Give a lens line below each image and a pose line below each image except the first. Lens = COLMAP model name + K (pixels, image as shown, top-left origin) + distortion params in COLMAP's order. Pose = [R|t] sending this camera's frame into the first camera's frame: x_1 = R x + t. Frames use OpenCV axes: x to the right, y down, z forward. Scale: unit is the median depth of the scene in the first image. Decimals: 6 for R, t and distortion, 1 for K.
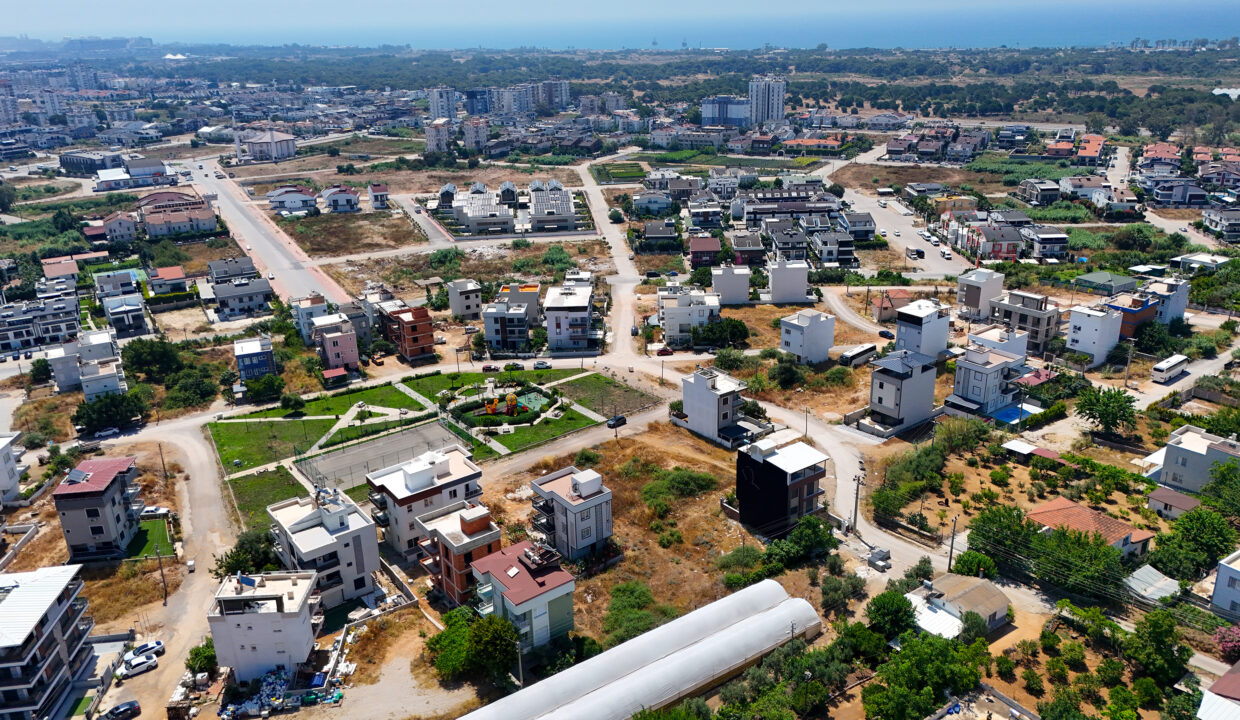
lens RADIAL K [[910.9, 0, 620.0], [0, 910.9, 360.0], [0, 0, 1]] dist [0.075664, -0.076781]
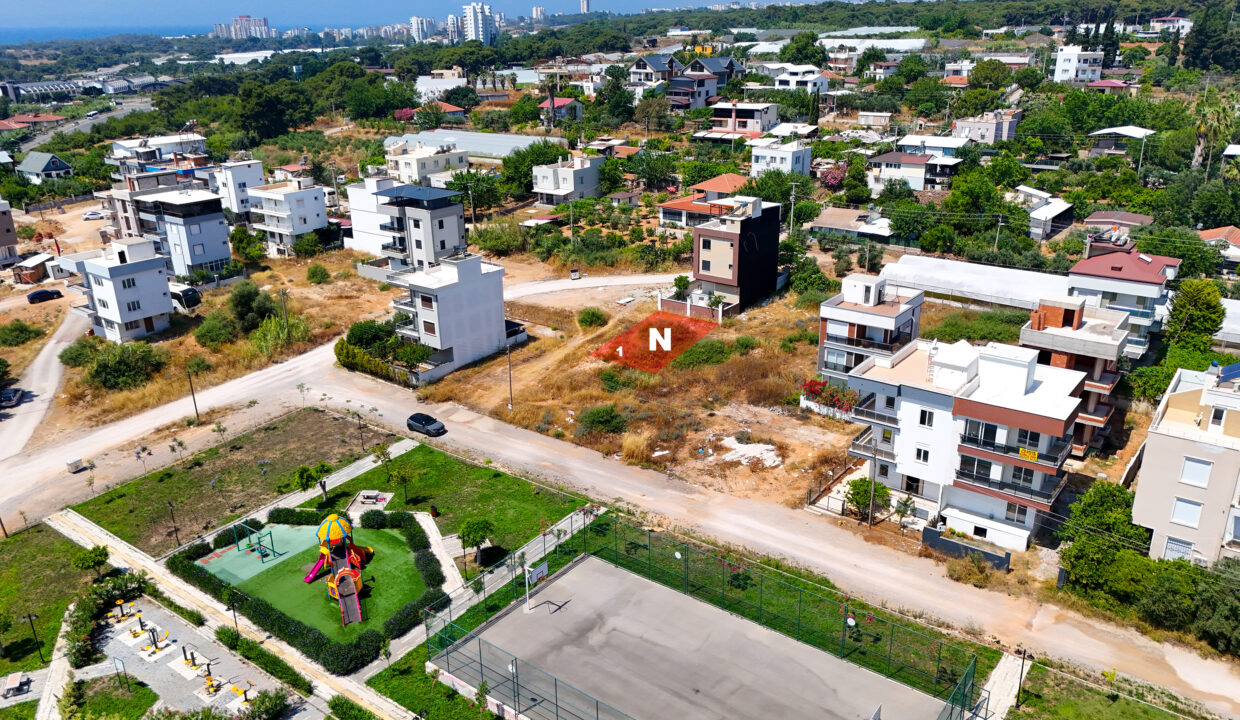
lens RADIAL K [[910.9, 0, 620.0], [0, 910.9, 360.0], [0, 0, 1]] dist [0.075664, -0.076781]
pose [[-0.274134, -0.309787, 0.910430, -0.264117], [0.359097, 0.845248, 0.395734, -0.067441], [-0.892132, 0.435416, -0.120468, 0.525584]]
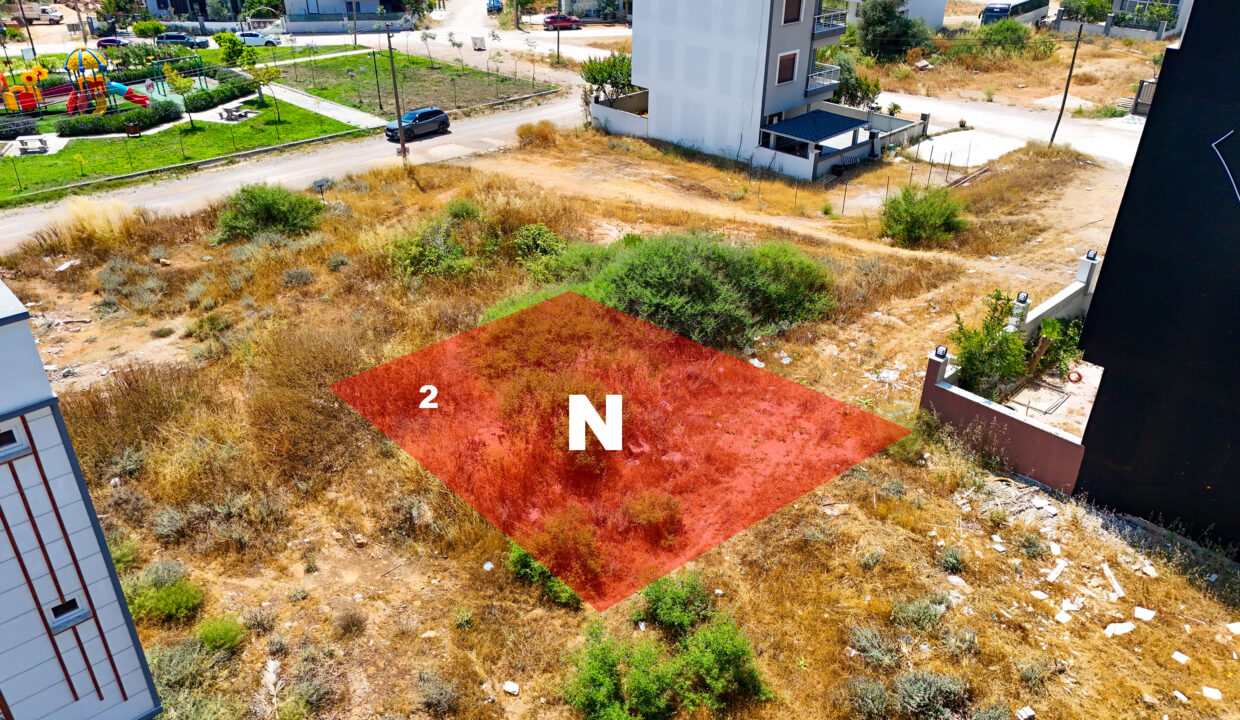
lens RADIAL K [[910.9, 0, 620.0], [0, 910.9, 360.0], [0, 0, 1]] dist [0.075664, -0.076781]
pose [[0.992706, -0.025728, 0.117783, 0.014600], [0.007404, 0.988130, 0.153441, 0.055145], [-0.120332, -0.151450, 0.981113, 0.369550]]
